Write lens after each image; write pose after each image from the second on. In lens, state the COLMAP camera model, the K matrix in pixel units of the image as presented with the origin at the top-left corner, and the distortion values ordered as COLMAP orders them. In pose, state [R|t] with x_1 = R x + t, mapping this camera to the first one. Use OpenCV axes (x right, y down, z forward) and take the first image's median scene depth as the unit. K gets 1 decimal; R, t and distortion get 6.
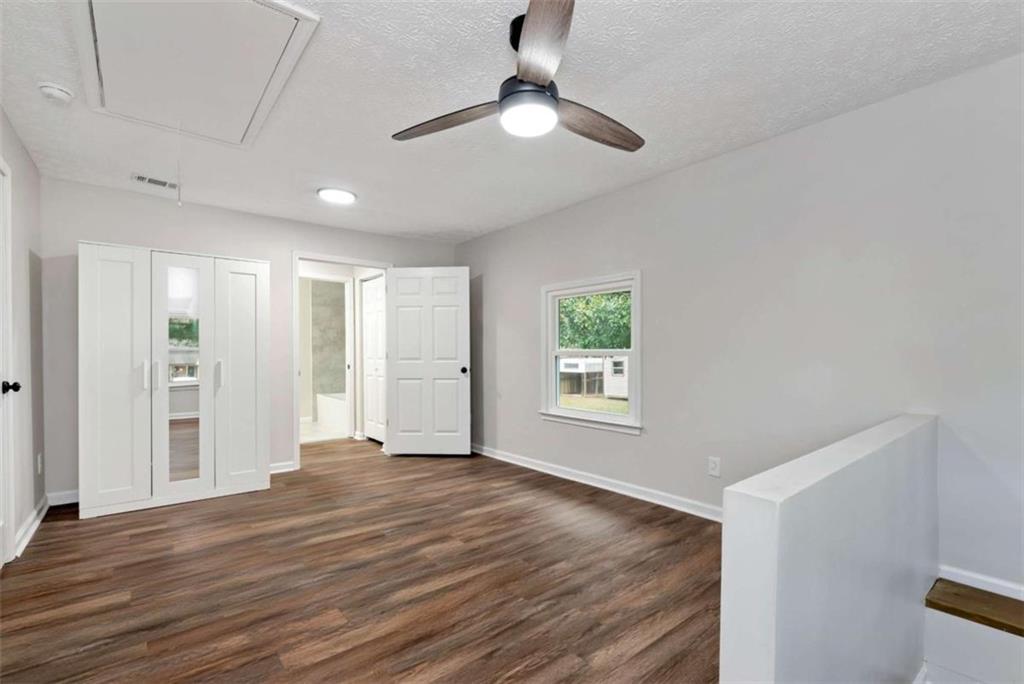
lens RADIAL K [[456.2, 0, 533.2], [0, 456.2, 355.0], [0, 0, 1]] dist [0.000643, -0.000370]
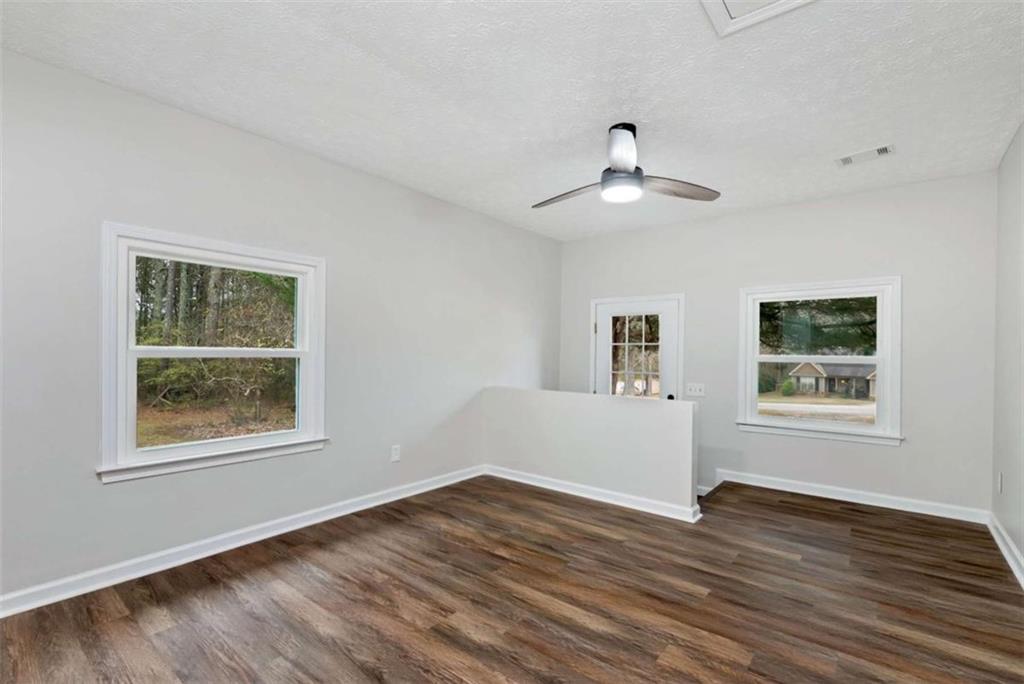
lens RADIAL K [[456.2, 0, 510.5], [0, 456.2, 347.7], [0, 0, 1]] dist [0.000643, -0.000370]
pose [[-0.163419, 0.014134, 0.986456, -1.005289], [-0.000069, 0.999897, -0.014338, -0.005613], [-0.986557, -0.002412, -0.163401, 1.155774]]
